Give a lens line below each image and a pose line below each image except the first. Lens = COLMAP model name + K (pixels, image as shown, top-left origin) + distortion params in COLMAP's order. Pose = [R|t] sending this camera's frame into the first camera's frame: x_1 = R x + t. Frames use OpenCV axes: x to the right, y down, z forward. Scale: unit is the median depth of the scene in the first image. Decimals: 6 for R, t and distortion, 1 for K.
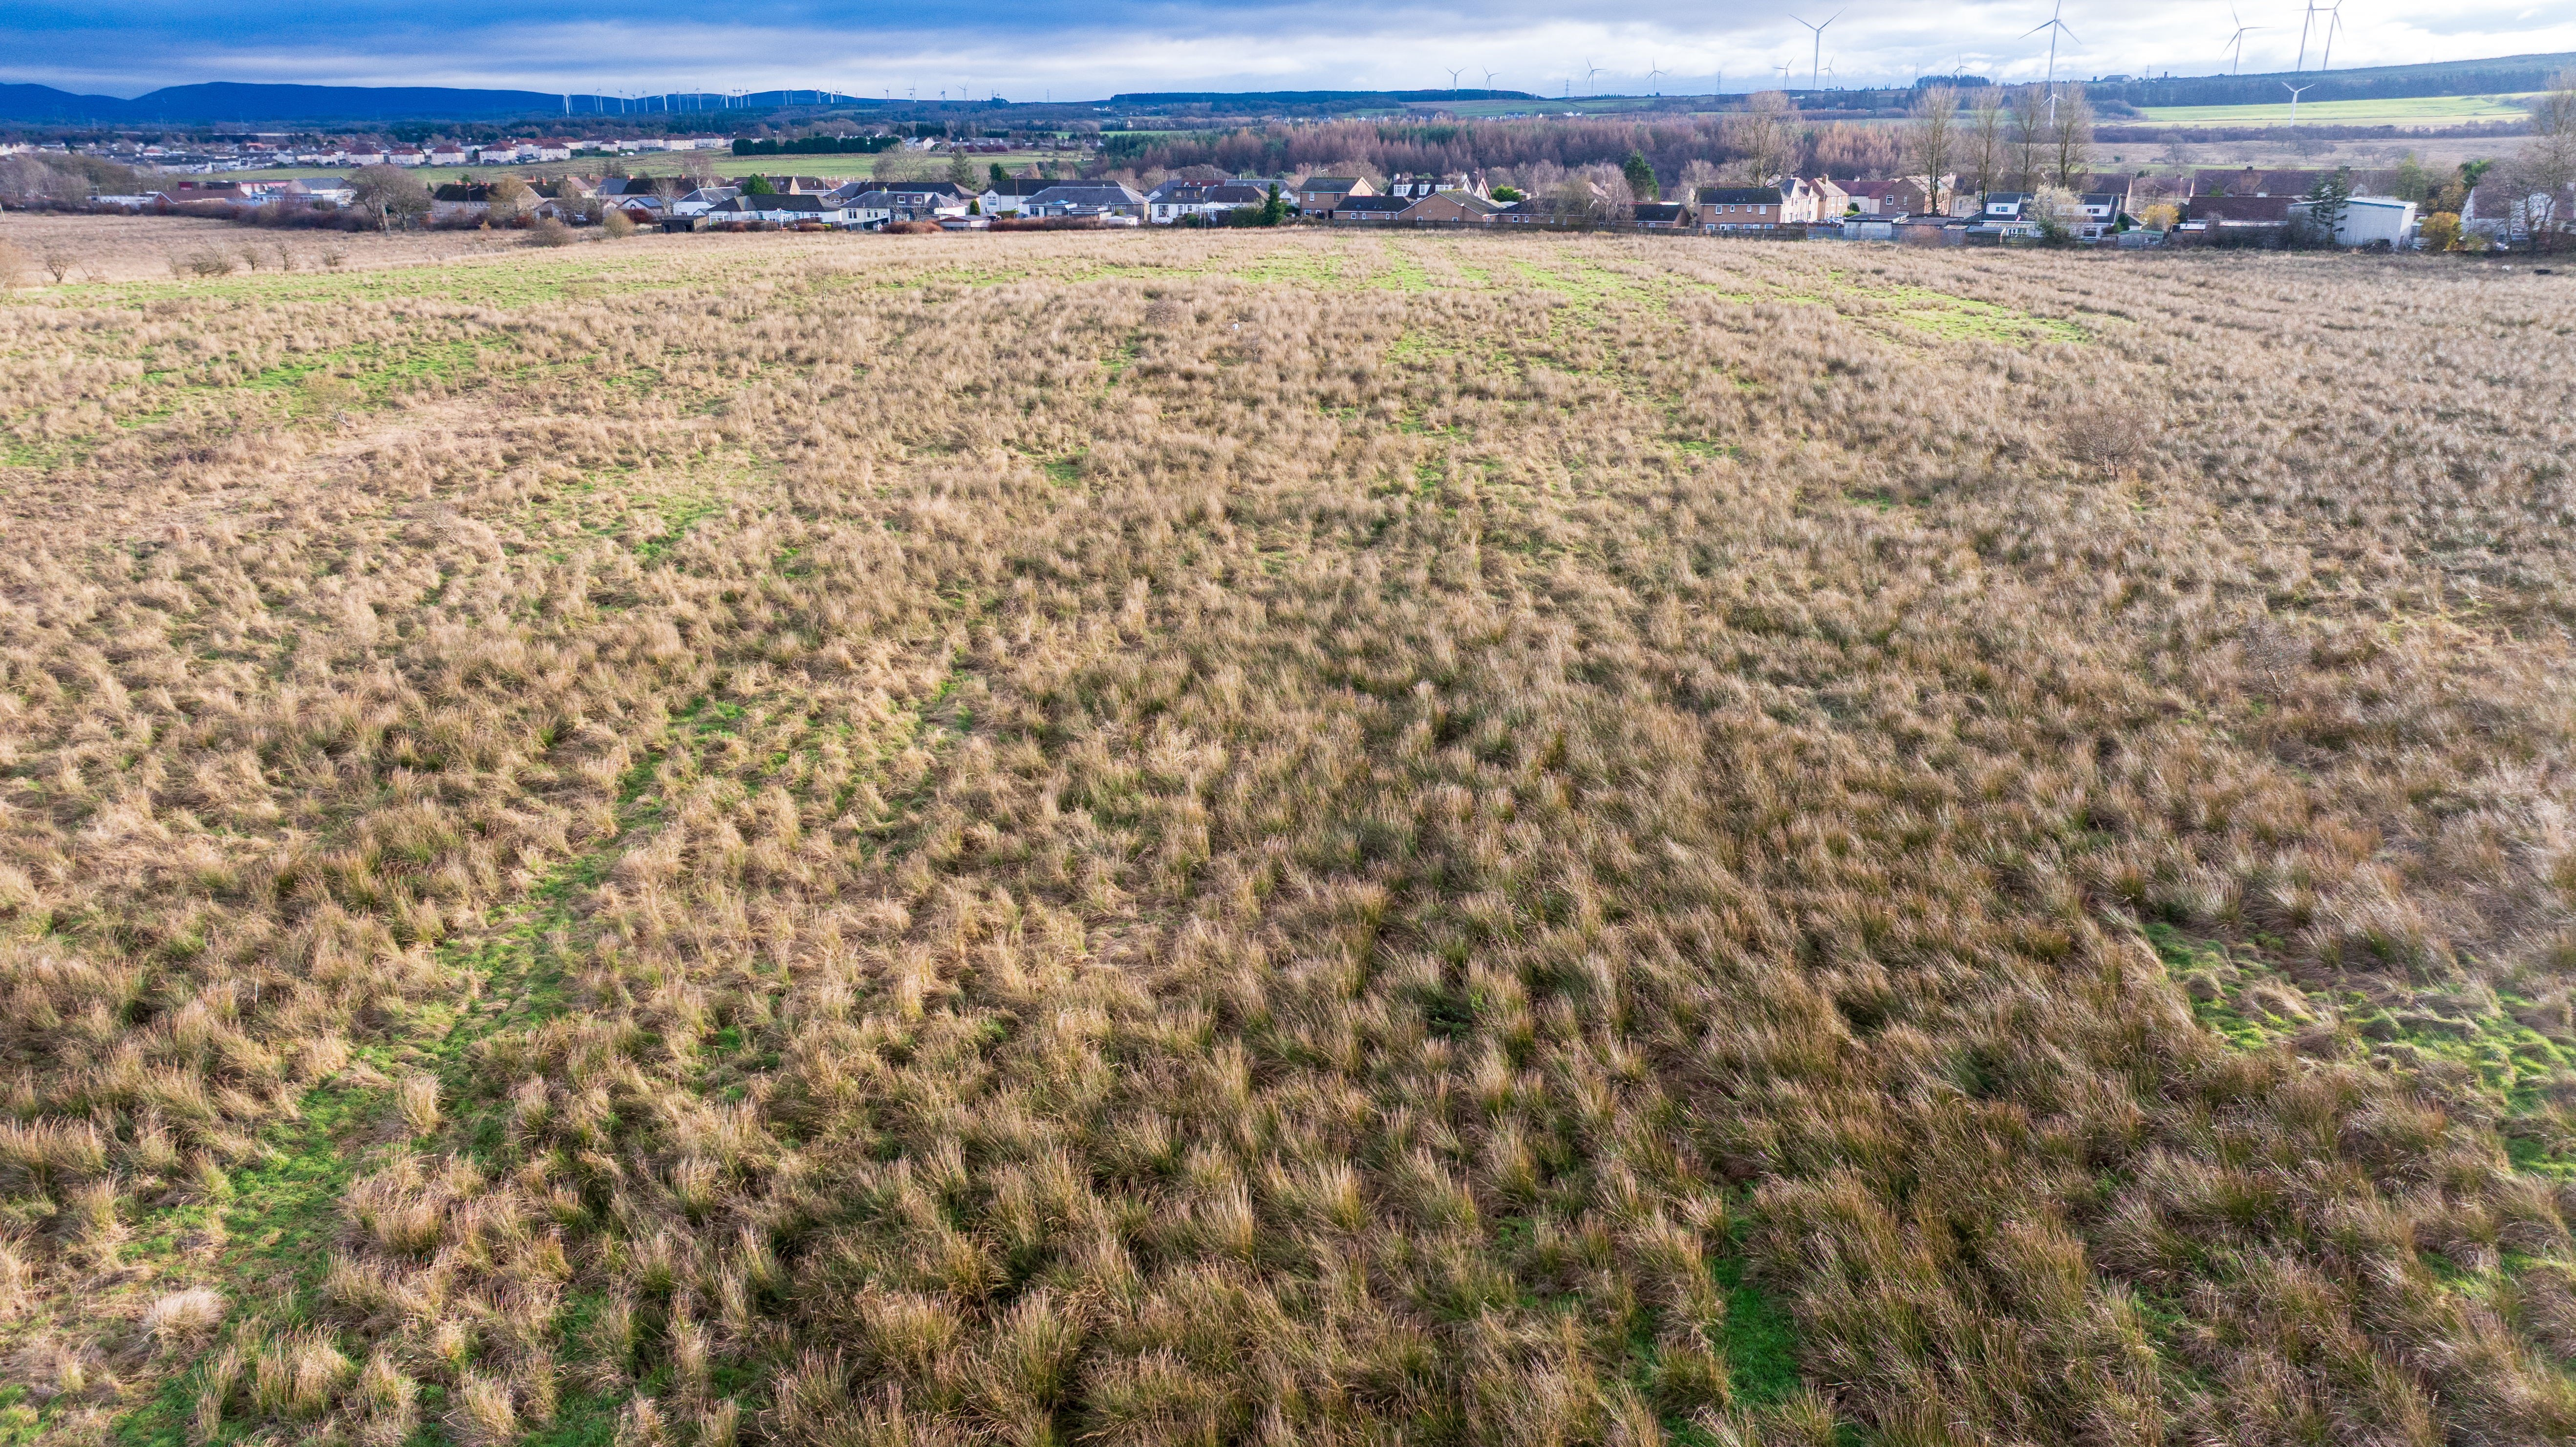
lens RADIAL K [[1818.3, 0, 1288.0], [0, 1818.3, 723.5], [0, 0, 1]] dist [-0.033979, 0.030905]
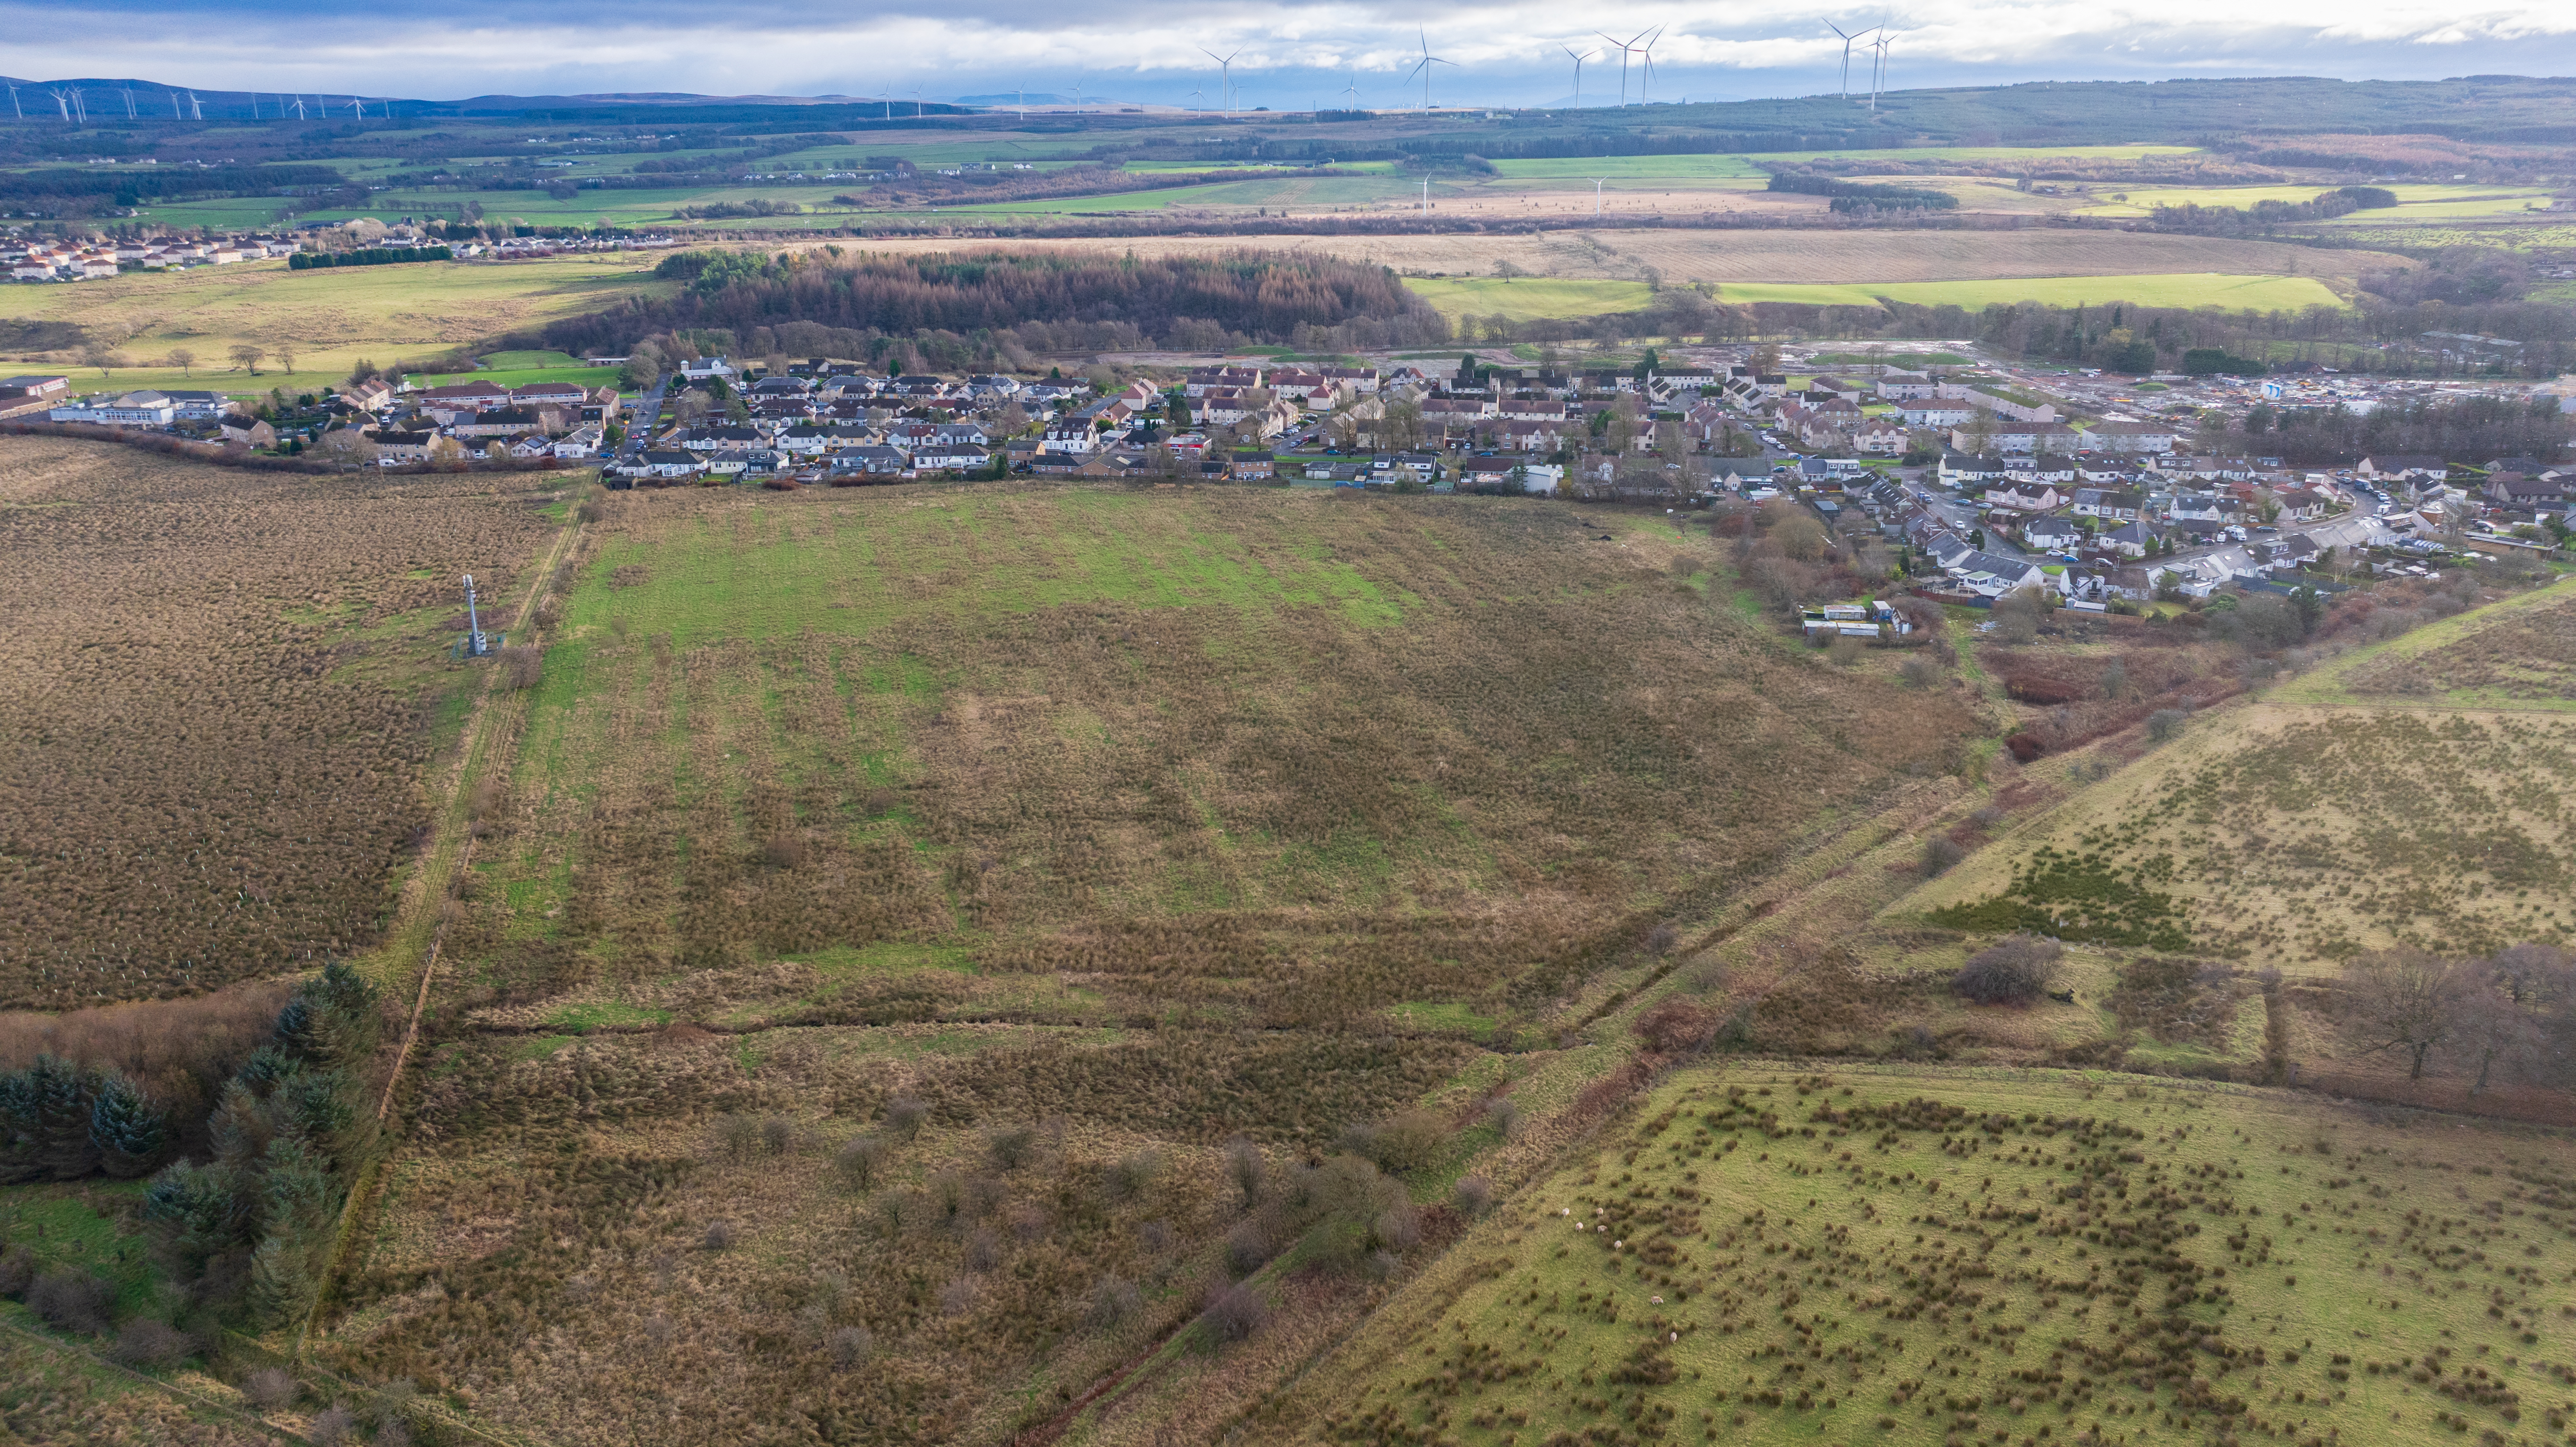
lens RADIAL K [[1823.8, 0, 1288.0], [0, 1823.8, 723.5], [0, 0, 1]] dist [0.003985, -0.050219]
pose [[0.953219, -0.092333, 0.287835, -0.293253], [0.090073, 0.995711, 0.021113, -0.046398], [-0.288550, 0.005801, 0.957447, -0.851478]]
